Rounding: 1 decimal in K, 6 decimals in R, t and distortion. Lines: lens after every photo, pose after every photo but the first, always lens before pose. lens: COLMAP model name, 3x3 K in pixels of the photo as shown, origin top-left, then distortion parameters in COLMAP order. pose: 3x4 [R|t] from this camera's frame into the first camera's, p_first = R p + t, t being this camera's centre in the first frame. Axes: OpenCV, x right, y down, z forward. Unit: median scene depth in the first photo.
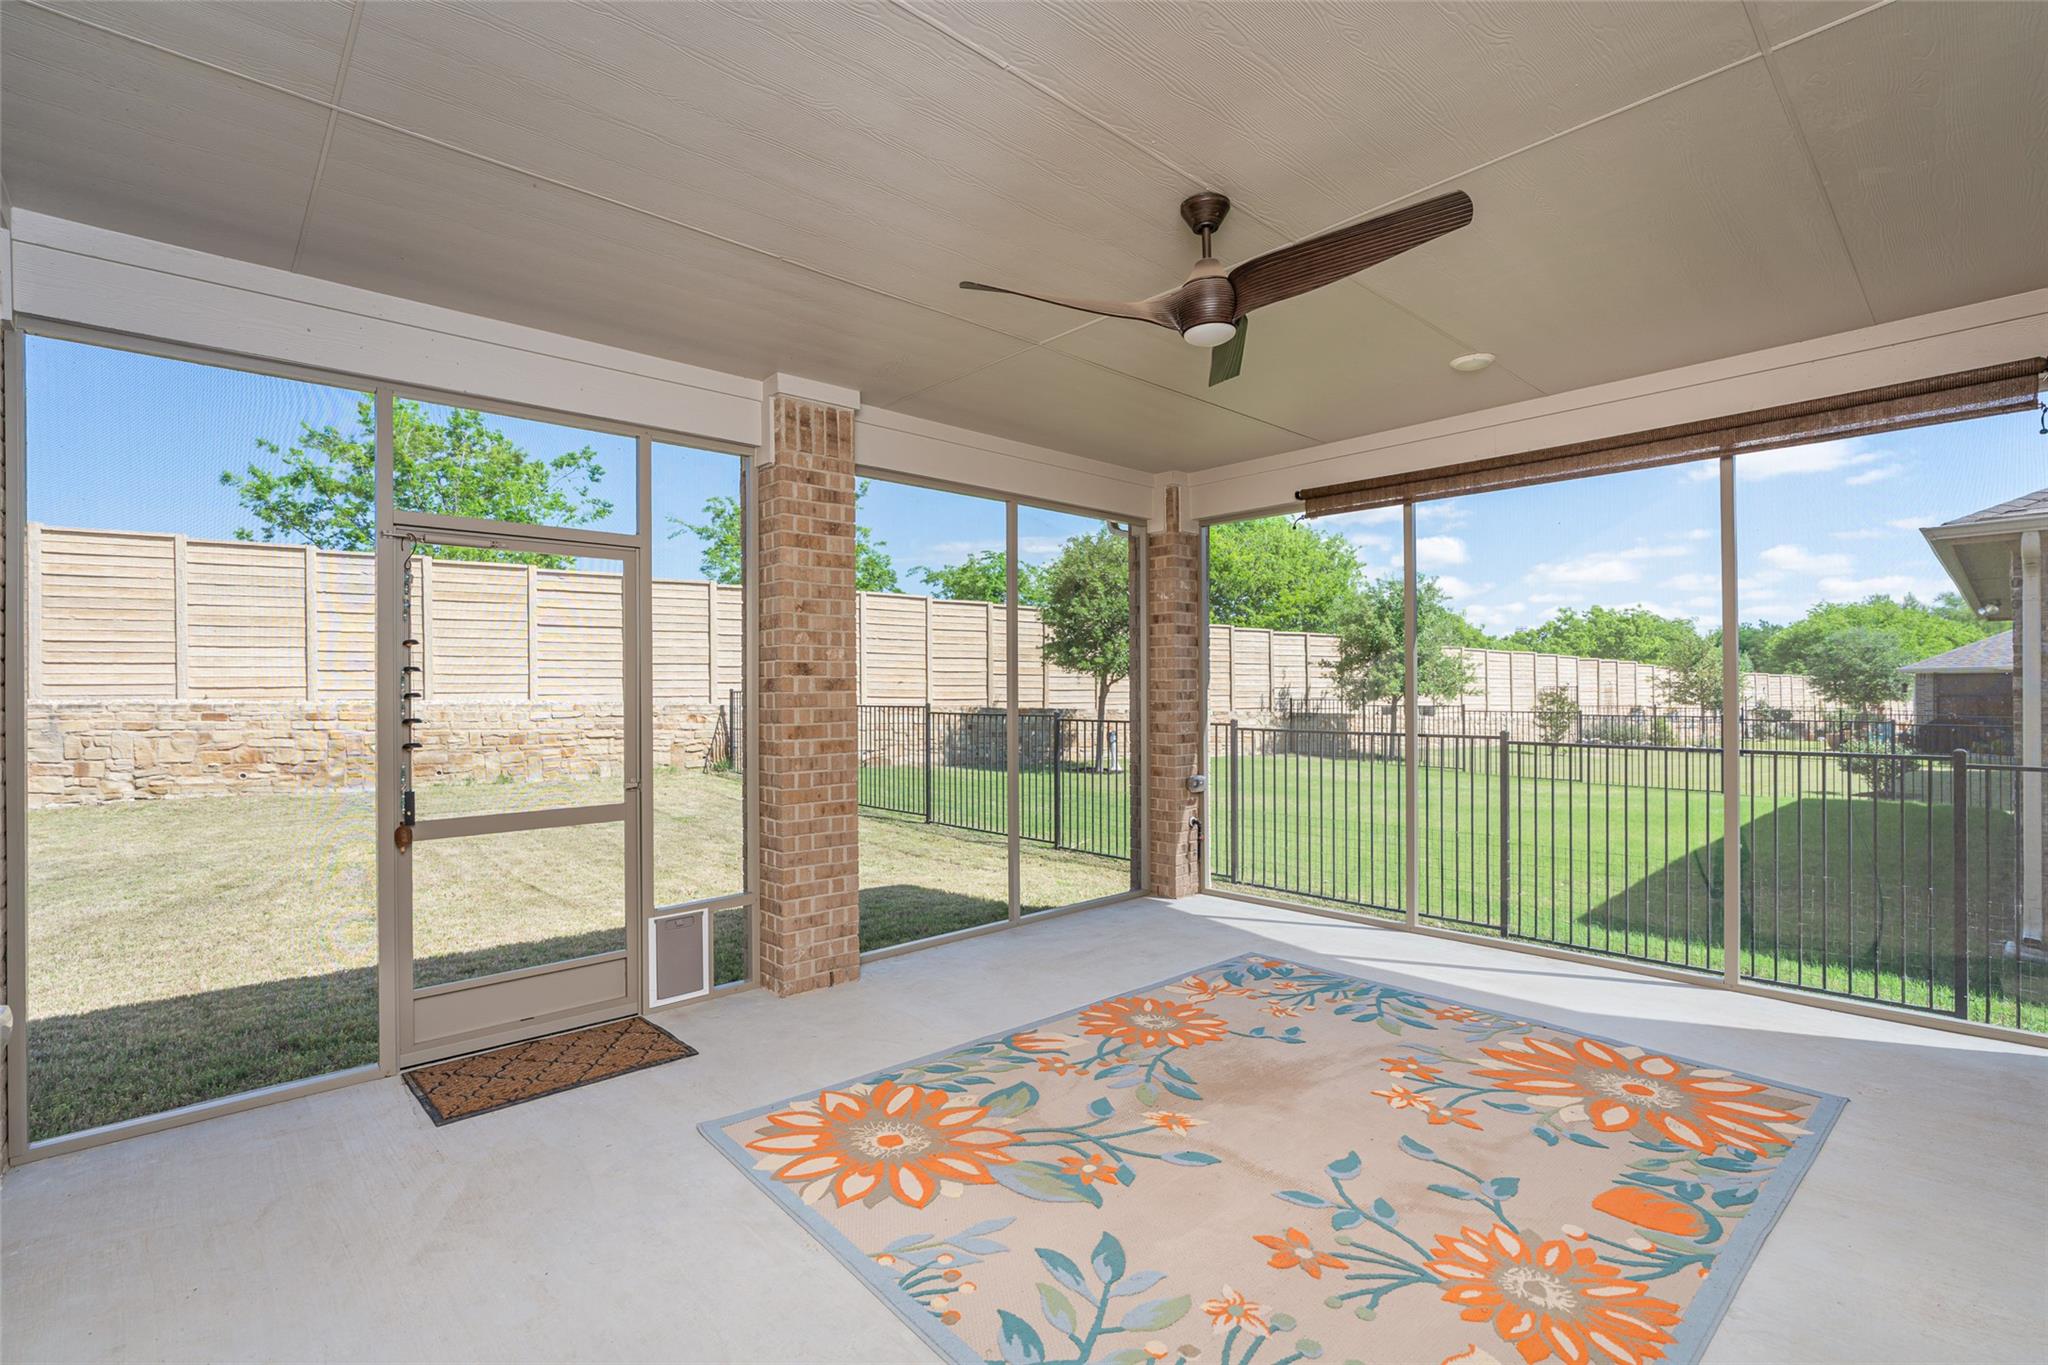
lens RADIAL K [[931.1, 0, 1023.5], [0, 931.1, 677.6], [0, 0, 1]] dist [-0.013336, 0.000980]
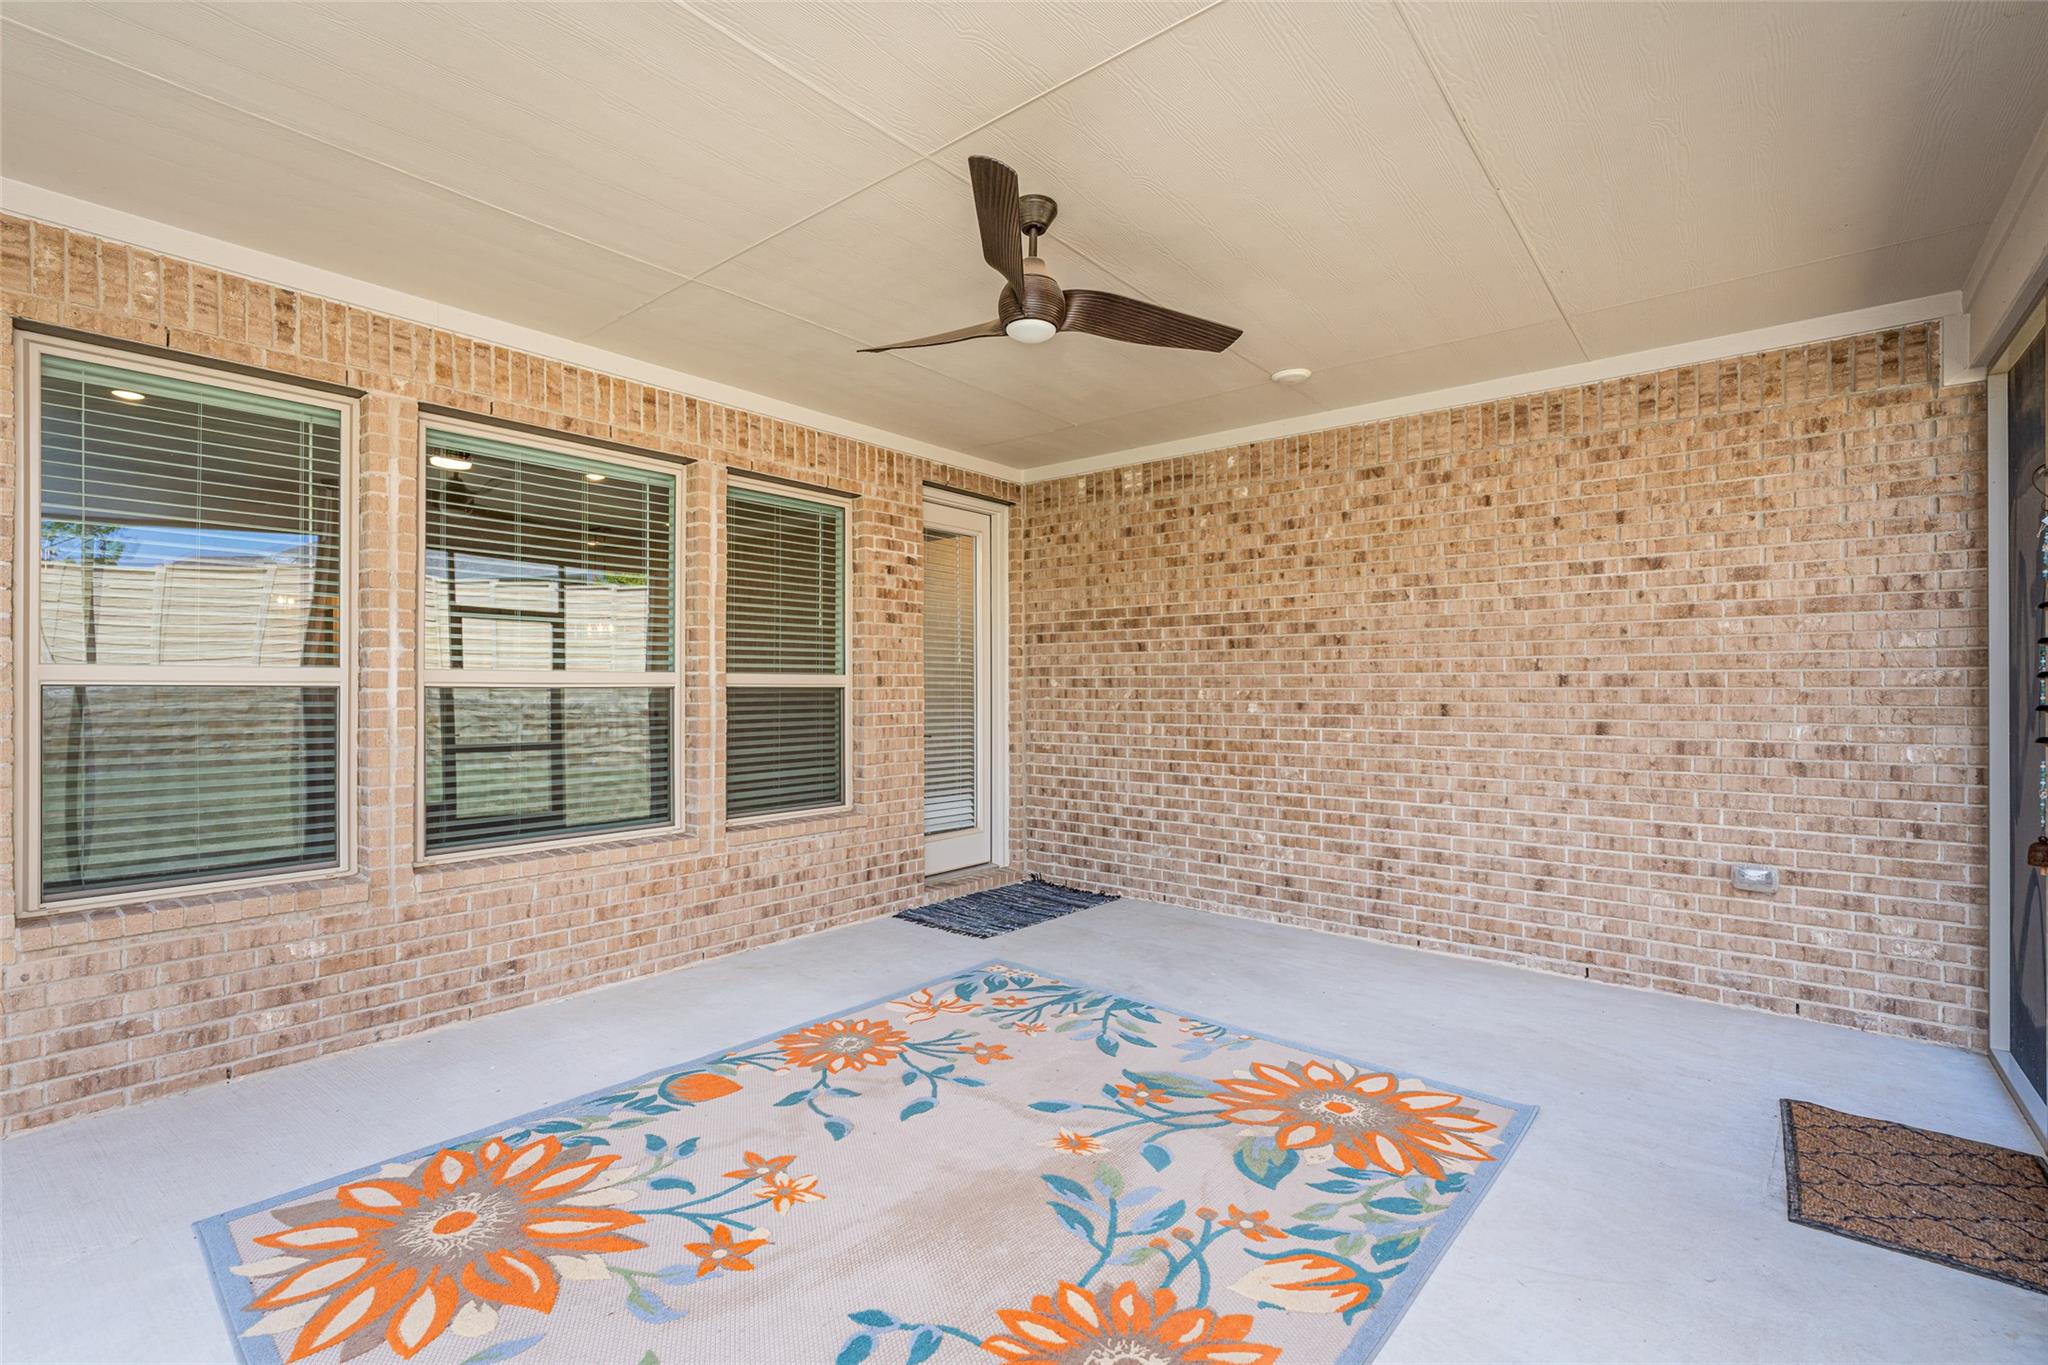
lens RADIAL K [[931.1, 0, 1025.7], [0, 931.1, 686.8], [0, 0, 1]] dist [-0.013336, 0.000980]
pose [[-0.989542, 0.005385, -0.144142, 0.352119], [0.007817, 0.999836, -0.016310, 0.039541], [0.144030, -0.017266, -0.989423, 1.984495]]
